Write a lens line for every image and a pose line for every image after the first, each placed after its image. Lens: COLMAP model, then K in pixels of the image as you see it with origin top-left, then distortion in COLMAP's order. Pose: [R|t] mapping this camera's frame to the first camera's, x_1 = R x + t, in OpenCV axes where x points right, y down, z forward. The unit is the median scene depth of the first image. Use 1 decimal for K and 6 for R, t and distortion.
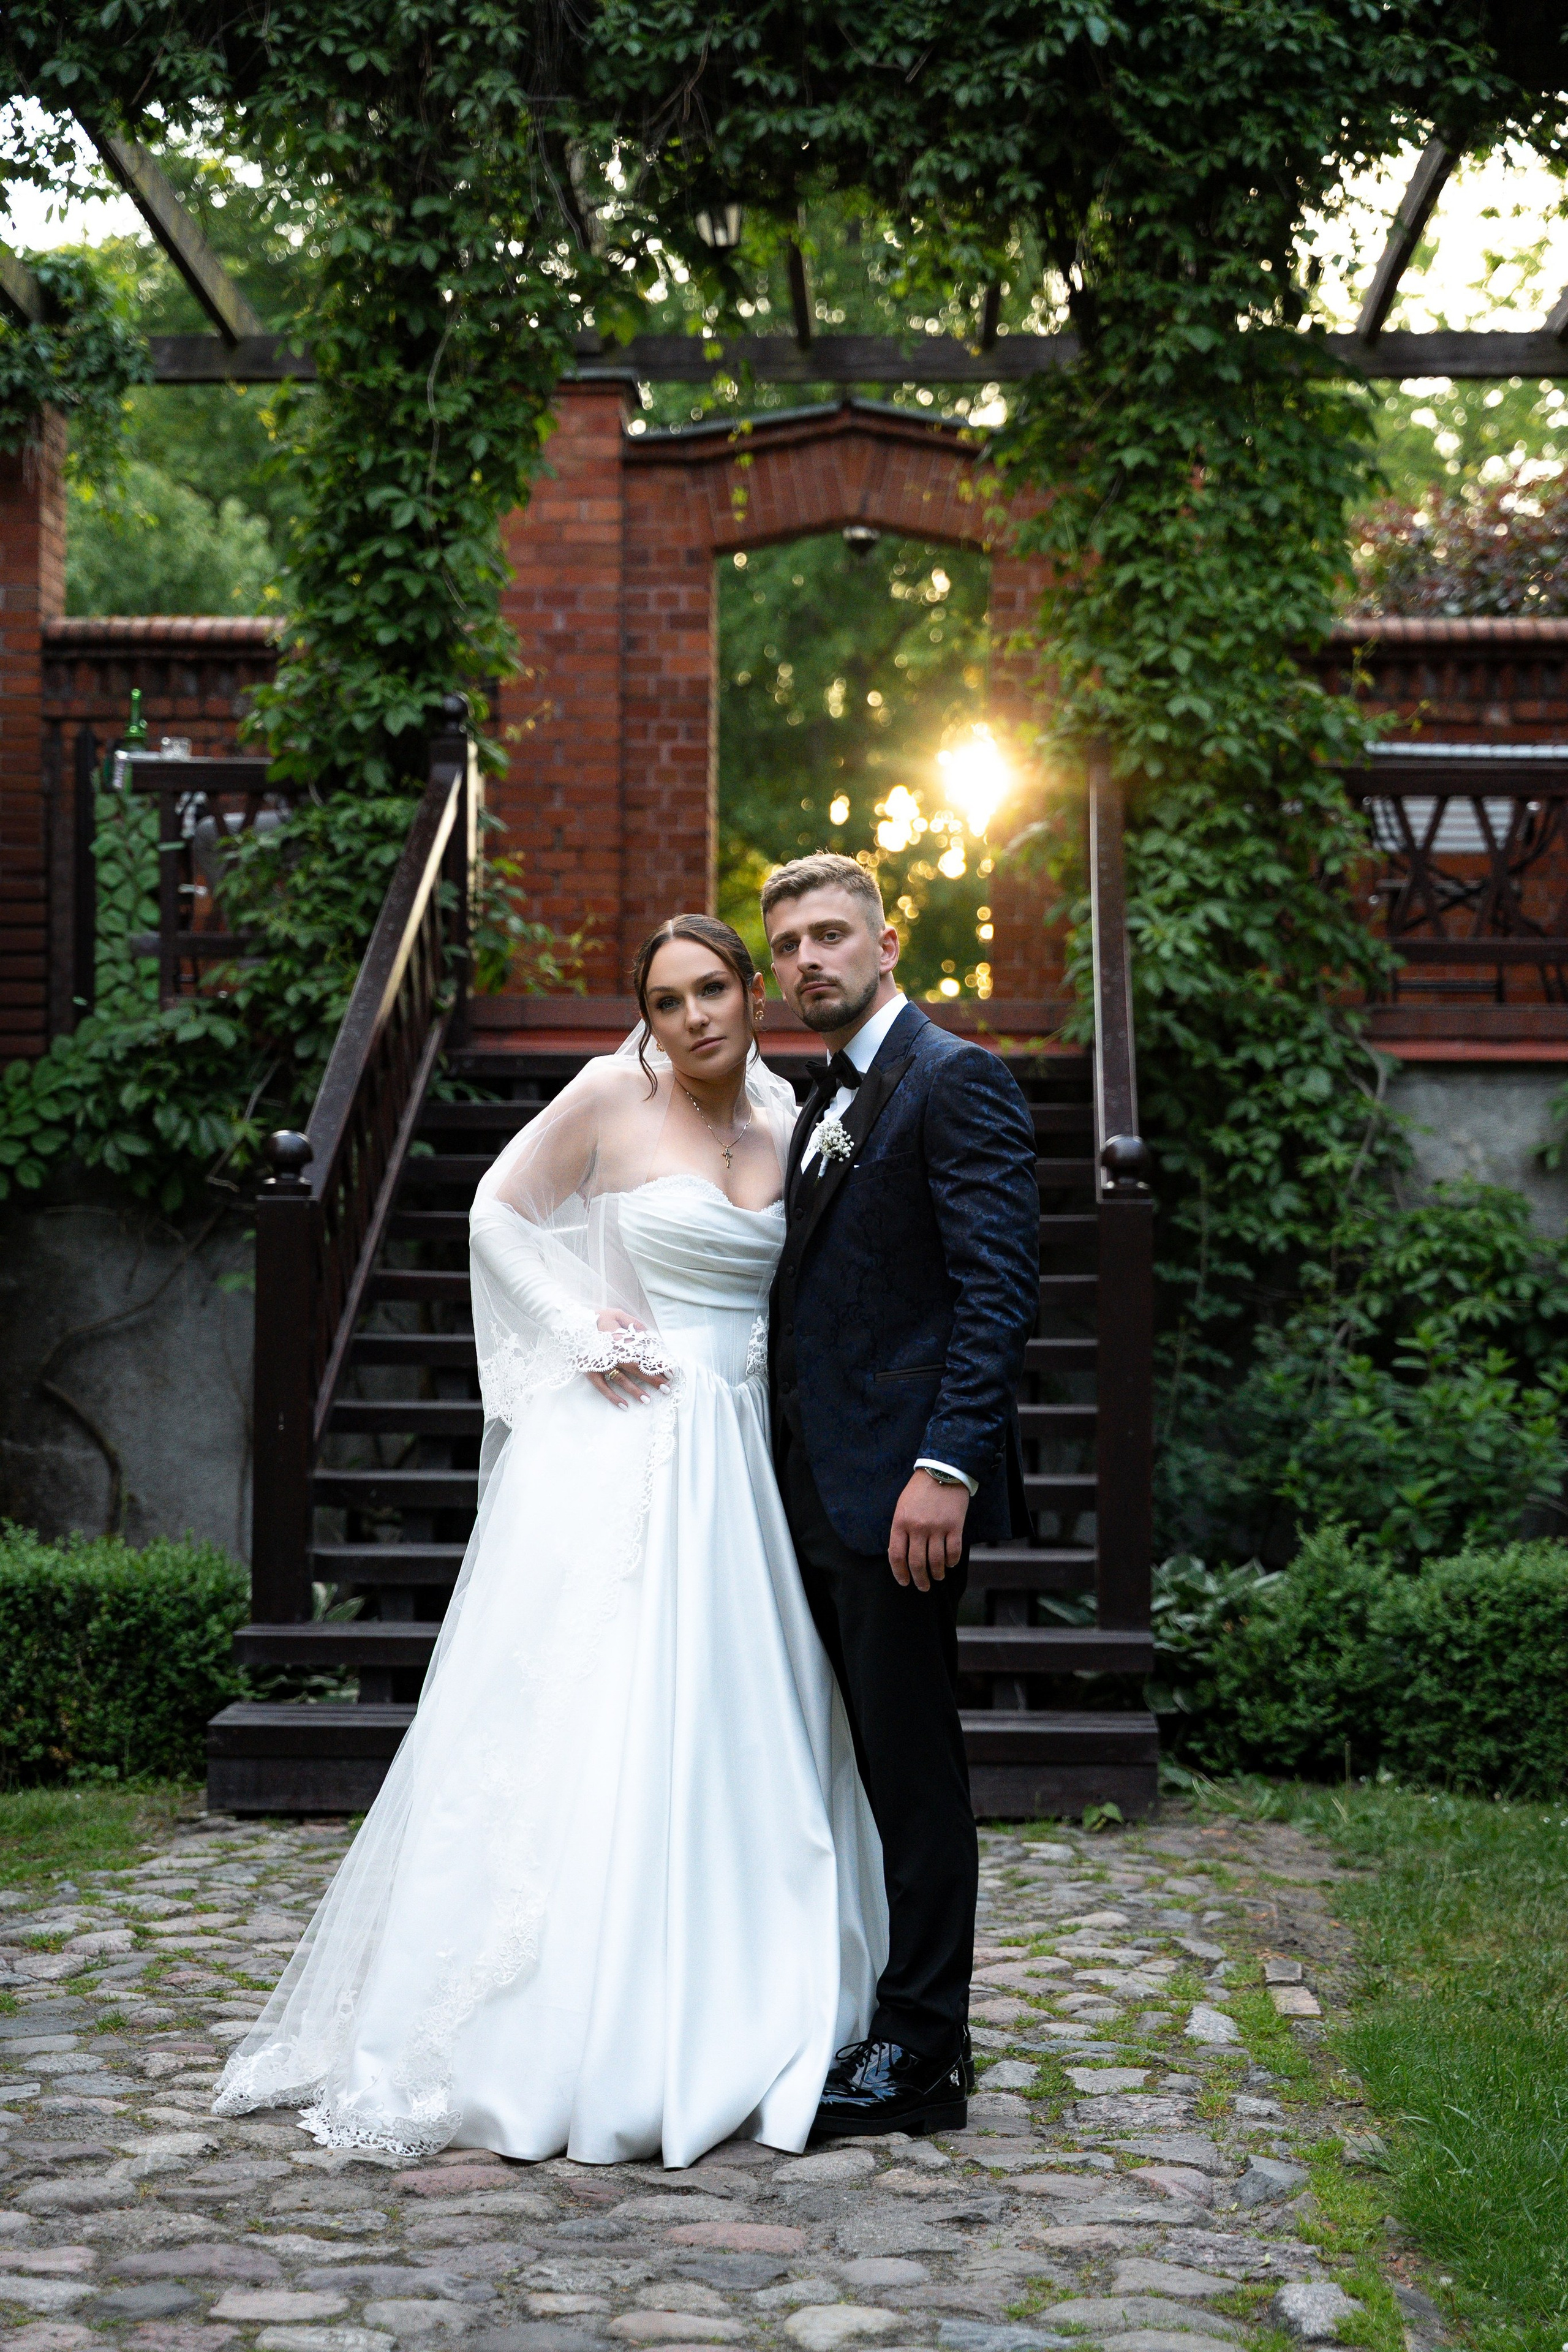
lens RADIAL K [[4545.2, 0, 789.1], [0, 4545.2, 1161.8], [0, 0, 1]] dist [0.054553, -0.192402]
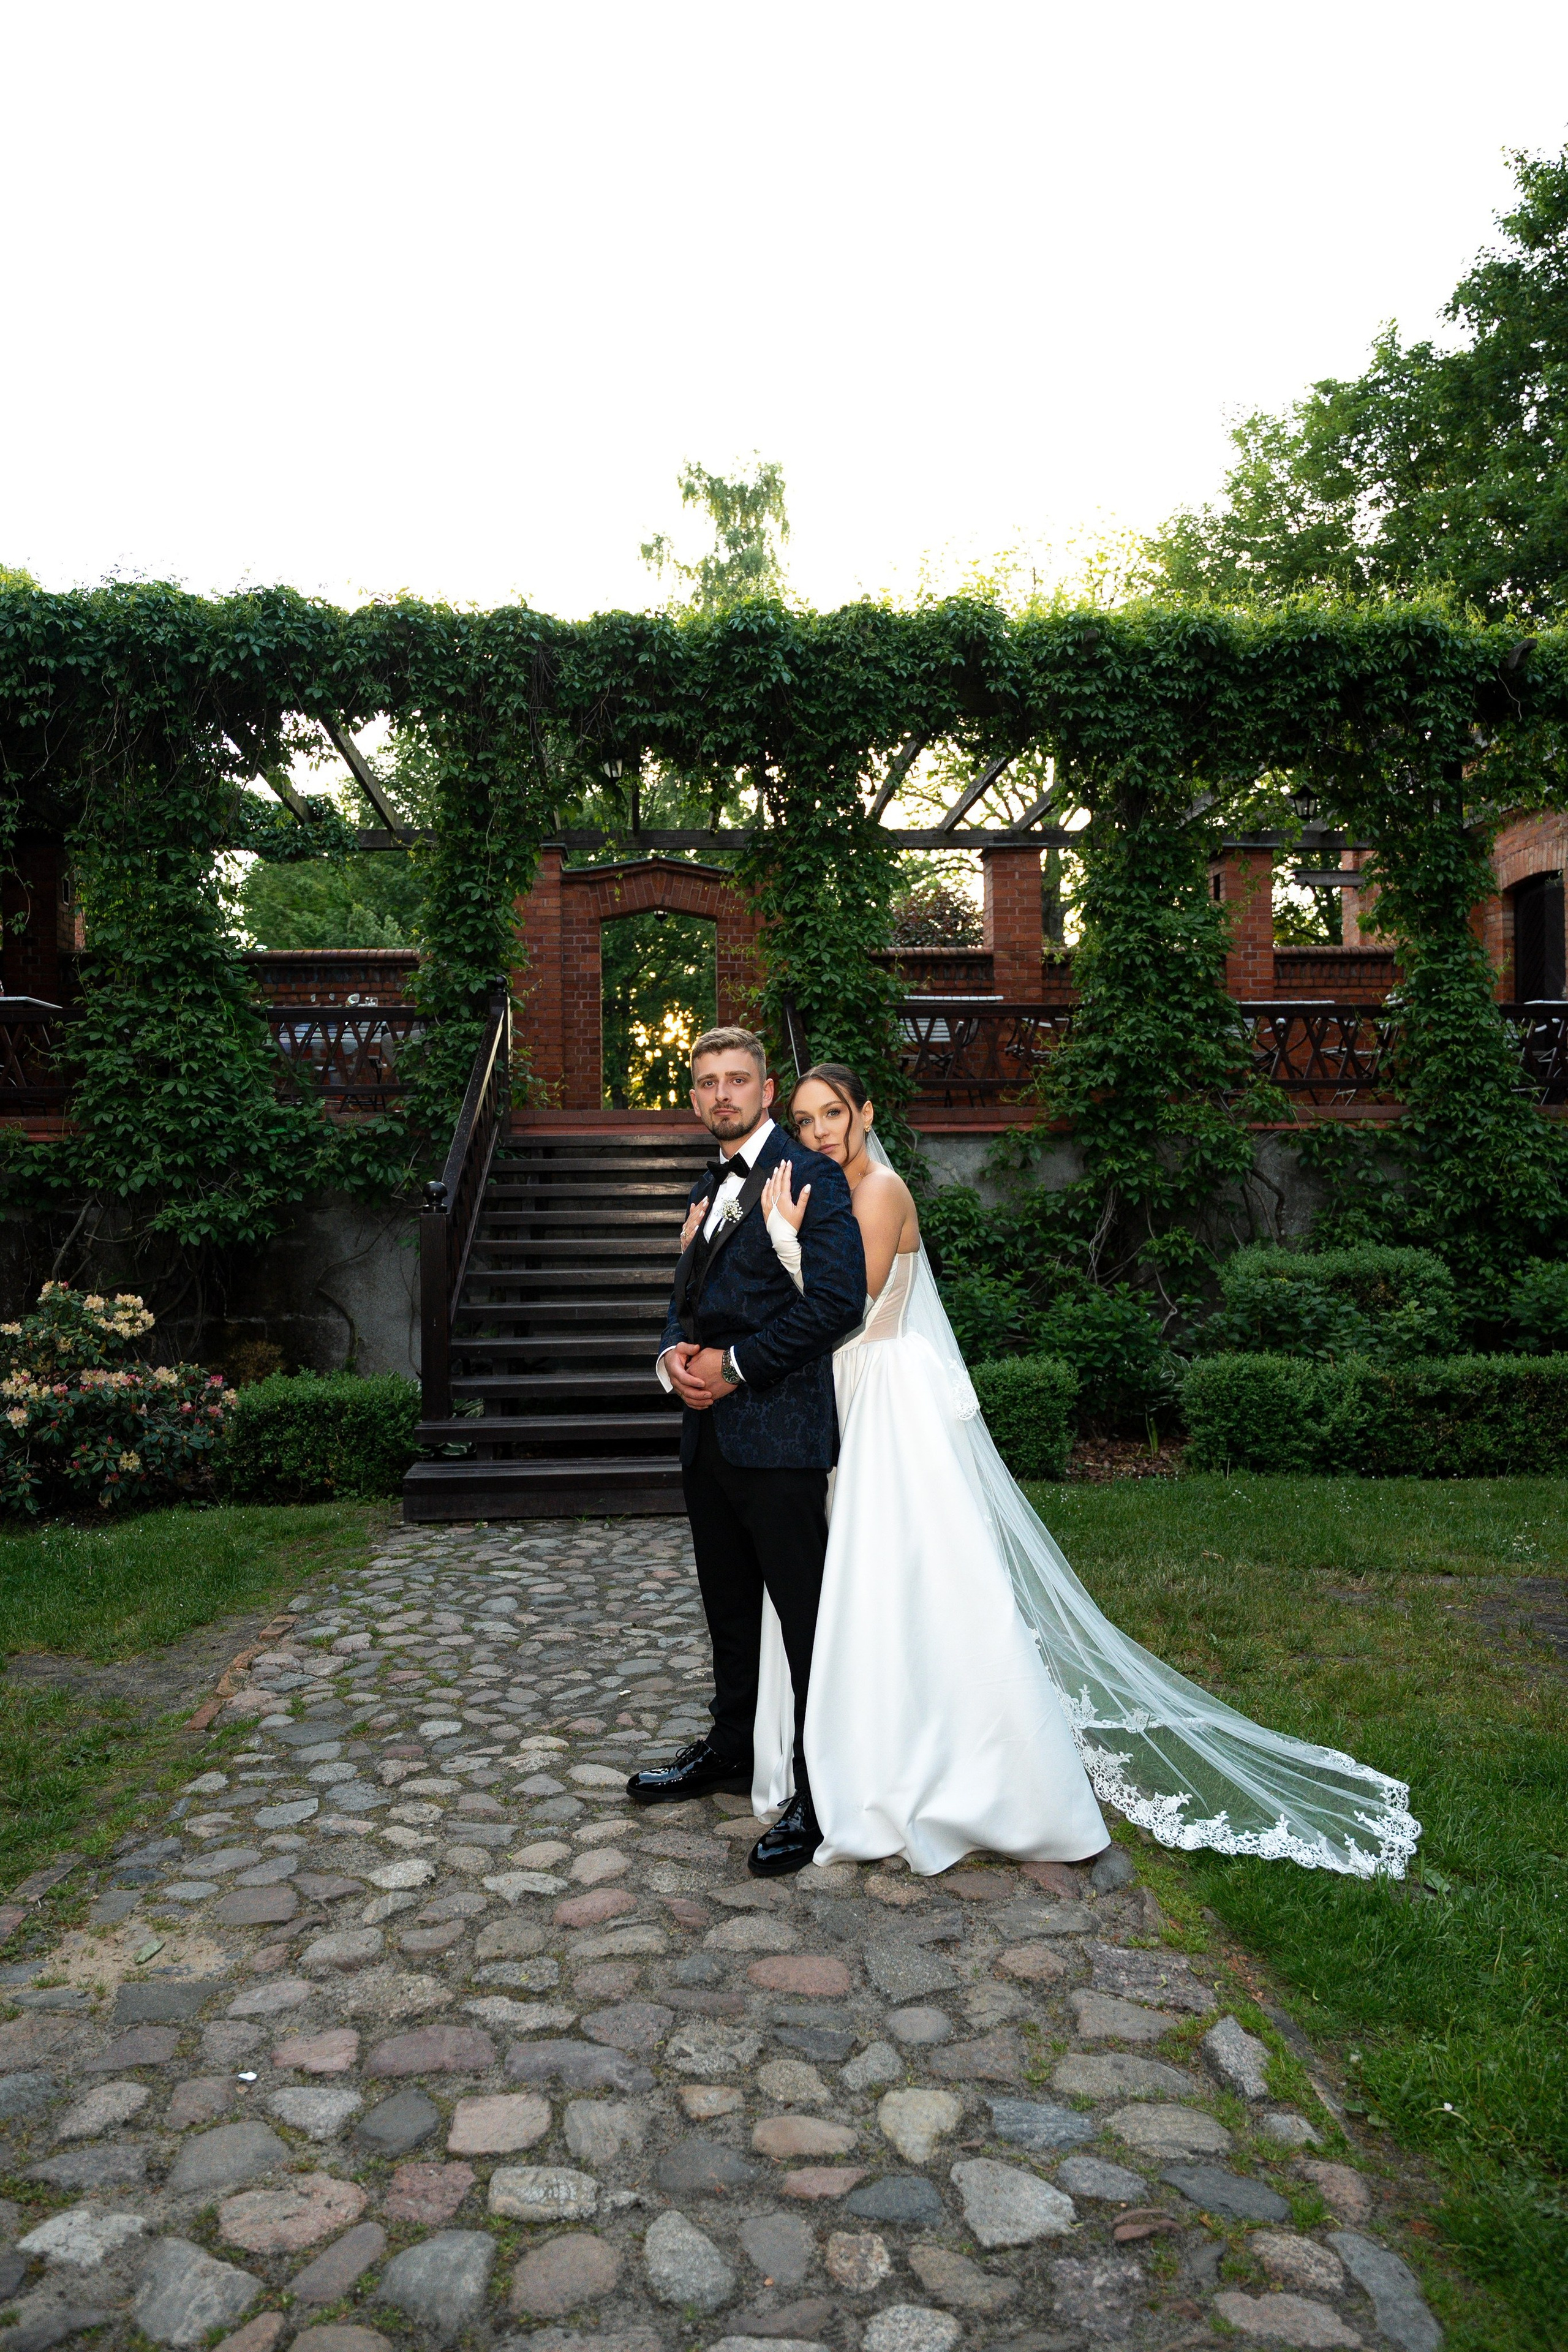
lens RADIAL K [[1620.9, 0, 781.7], [0, 1620.9, 1175.4], [0, 0, 1]] dist [-0.008589, -0.000315]
pose [[0.993273, -0.019679, 0.114114, -0.029674], [0.018427, 0.999758, 0.012018, -0.012029], [-0.114323, -0.009835, 0.993395, 0.198228]]
